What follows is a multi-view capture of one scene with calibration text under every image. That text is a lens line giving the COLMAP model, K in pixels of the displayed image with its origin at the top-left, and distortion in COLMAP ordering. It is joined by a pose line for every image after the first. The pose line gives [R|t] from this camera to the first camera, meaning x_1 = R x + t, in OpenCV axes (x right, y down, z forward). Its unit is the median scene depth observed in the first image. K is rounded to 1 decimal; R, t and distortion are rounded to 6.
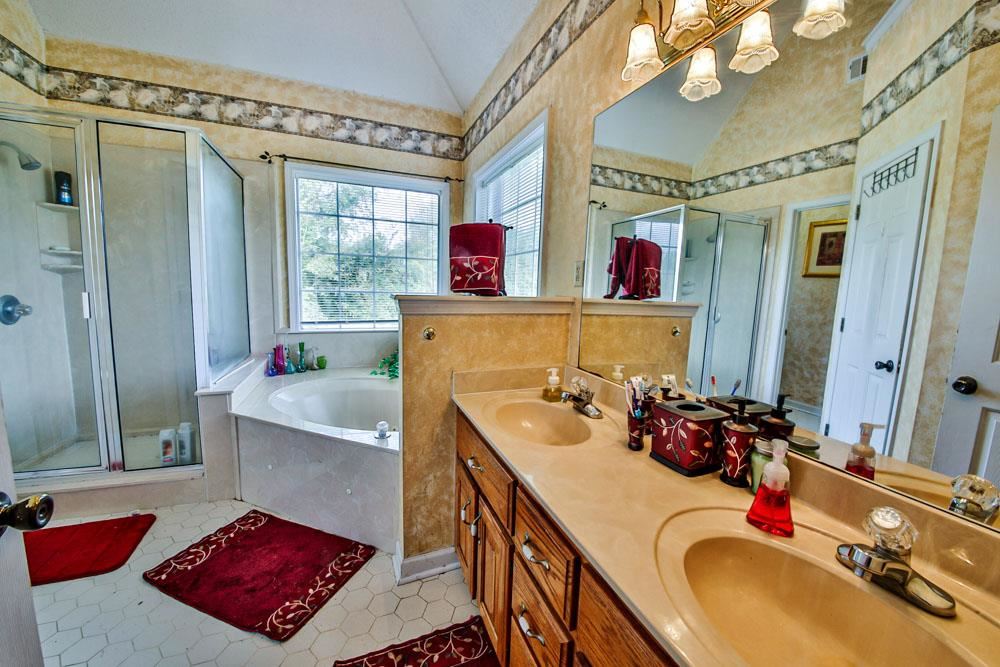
lens RADIAL K [[373.2, 0, 500.0], [0, 373.2, 333.5], [0, 0, 1]] dist [-0.000459, -0.007962]
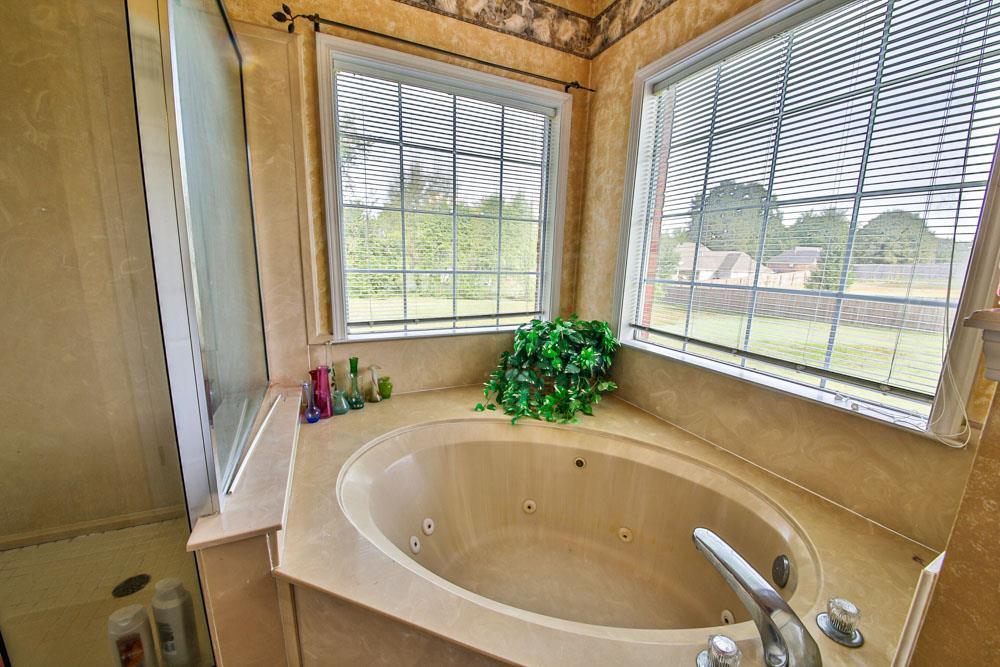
lens RADIAL K [[373.2, 0, 500.0], [0, 373.2, 333.5], [0, 0, 1]] dist [-0.000459, -0.007962]
pose [[0.998412, -0.015579, 0.054132, -0.341622], [0.011517, 0.997150, 0.074564, -0.059937], [-0.055140, -0.073822, 0.995746, 0.408022]]
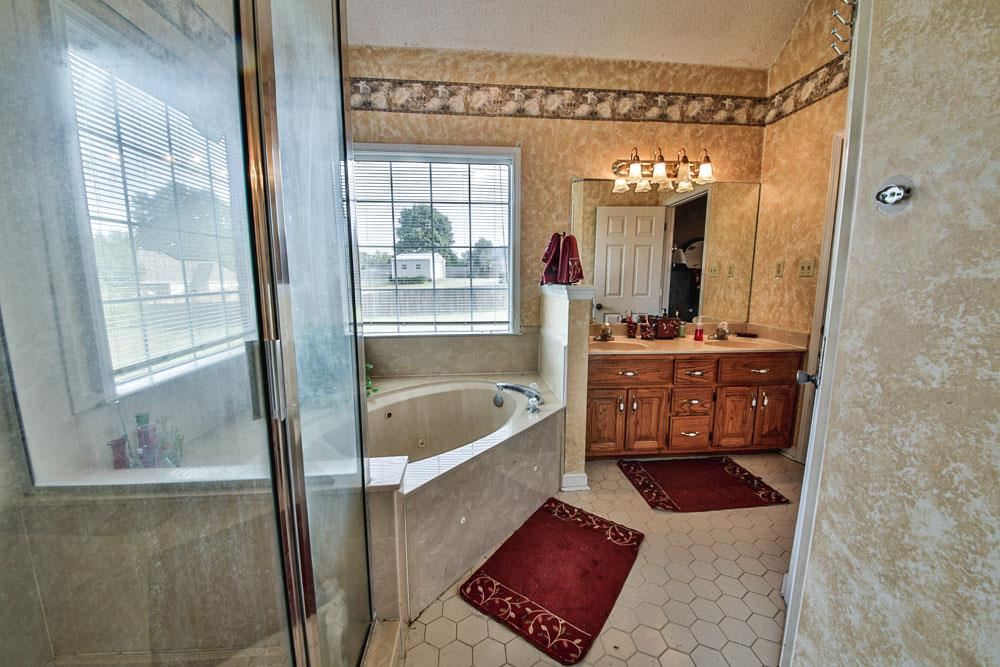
lens RADIAL K [[373.2, 0, 500.0], [0, 373.2, 333.5], [0, 0, 1]] dist [-0.000459, -0.007962]
pose [[0.289157, -0.178074, 0.940573, -0.847379], [0.127570, 0.980950, 0.146500, -0.087735], [-0.948743, 0.077628, 0.306366, 0.443246]]
